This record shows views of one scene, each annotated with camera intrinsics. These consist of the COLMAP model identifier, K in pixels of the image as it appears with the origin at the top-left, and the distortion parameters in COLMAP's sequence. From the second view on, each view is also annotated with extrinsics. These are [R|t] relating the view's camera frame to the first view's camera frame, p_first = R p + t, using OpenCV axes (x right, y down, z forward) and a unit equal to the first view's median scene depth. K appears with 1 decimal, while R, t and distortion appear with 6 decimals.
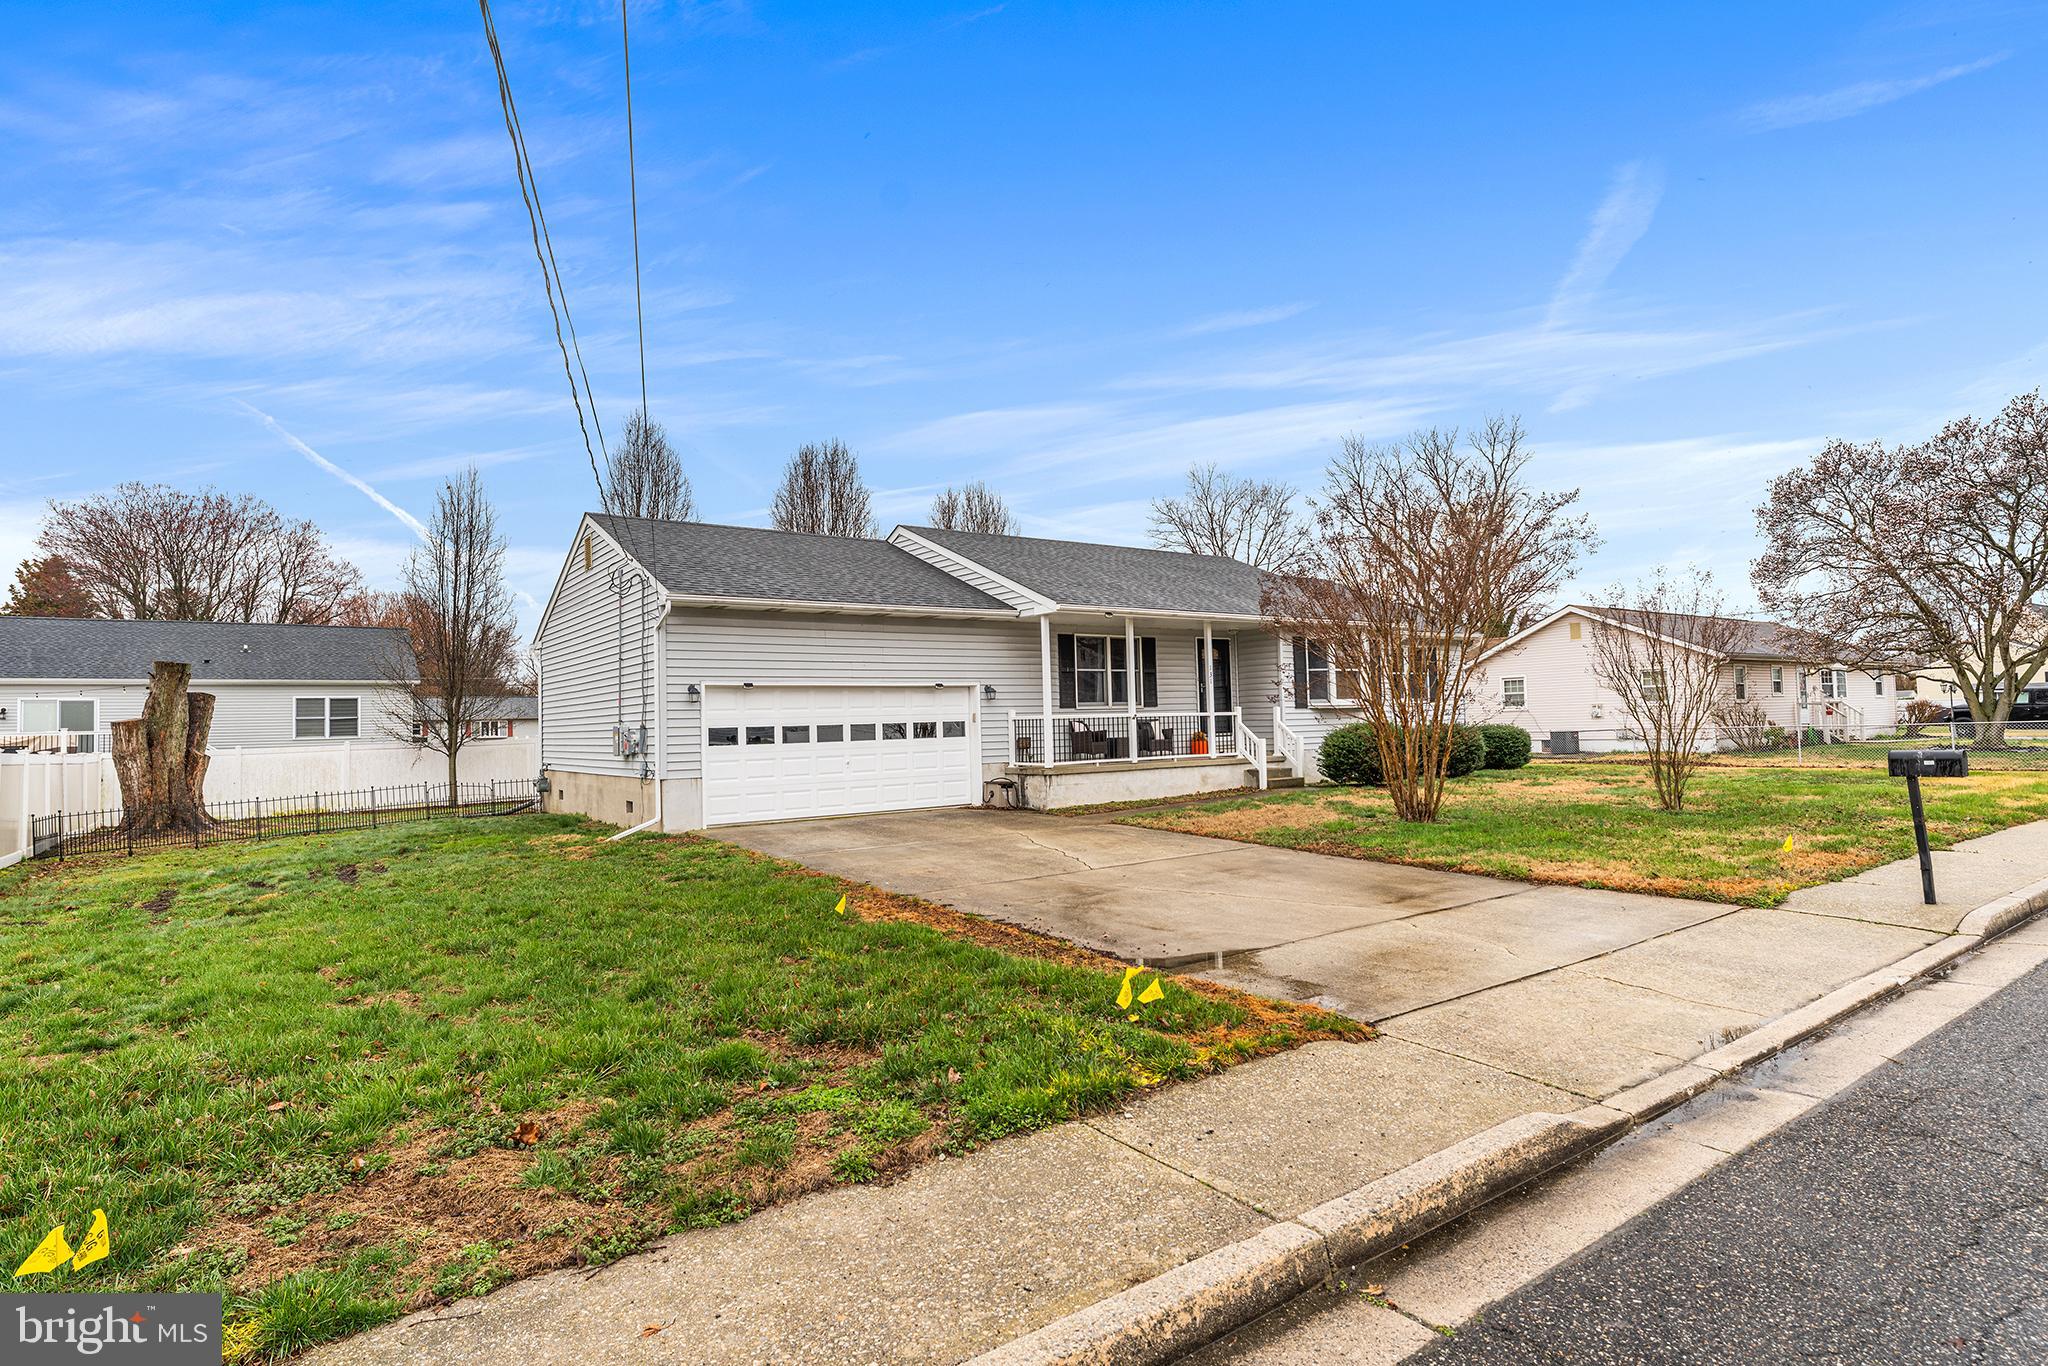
lens RADIAL K [[975.0, 0, 1016.5], [0, 975.0, 677.4], [0, 0, 1]] dist [-0.001380, -0.000176]
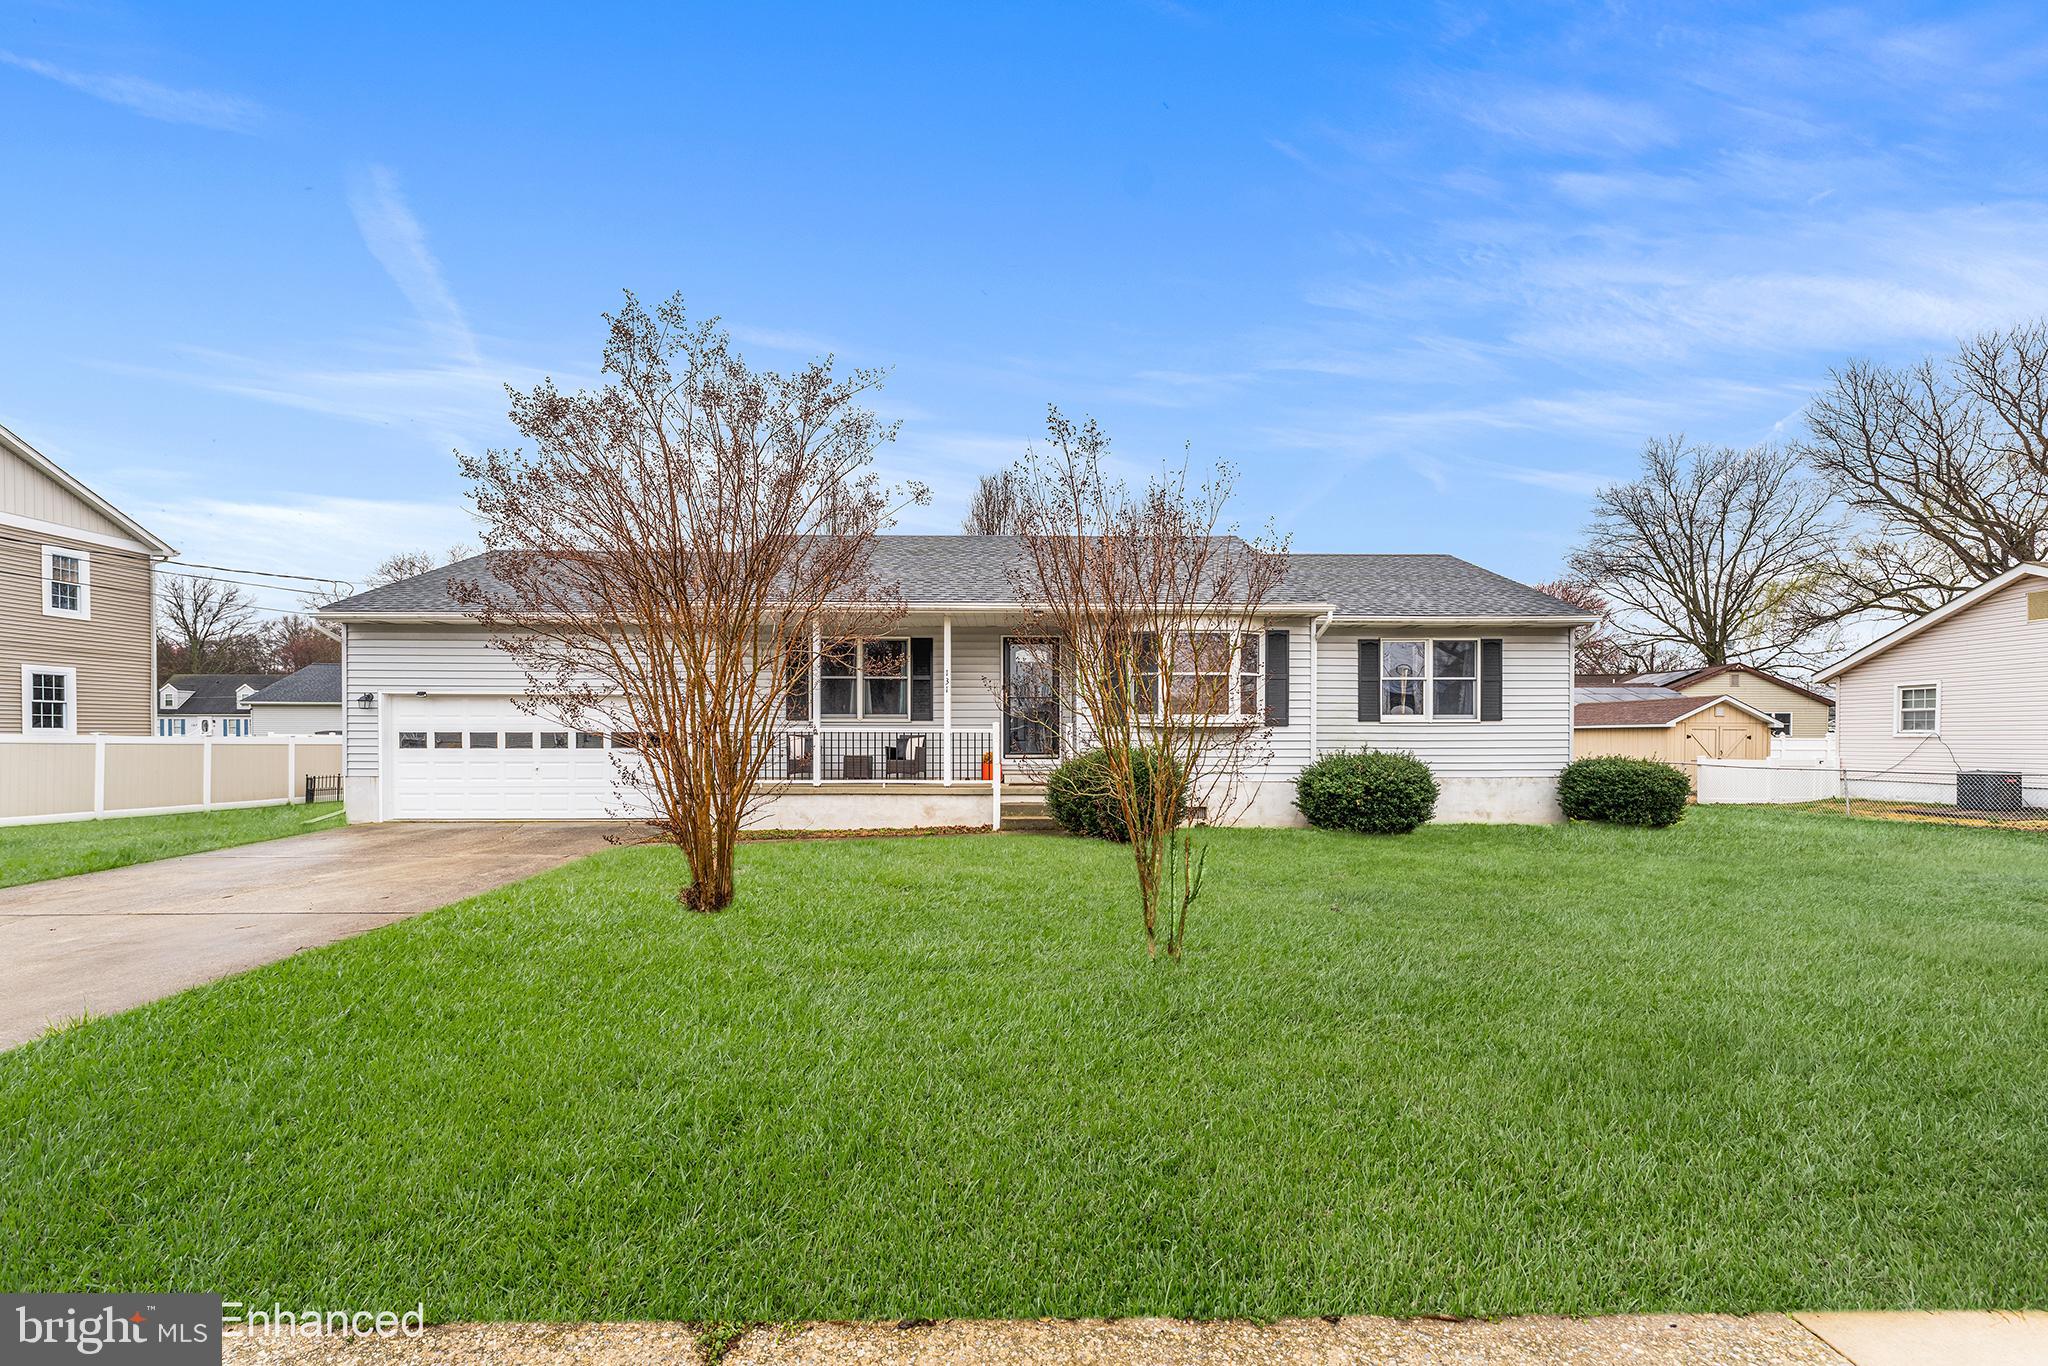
lens RADIAL K [[826.5, 0, 1024.8], [0, 826.5, 698.5], [0, 0, 1]] dist [-0.004029, 0.000156]
pose [[0.844390, 0.003765, -0.535716, 0.624528], [0.002369, 0.999939, 0.010761, 0.004205], [0.535724, -0.010356, 0.844330, 0.467486]]
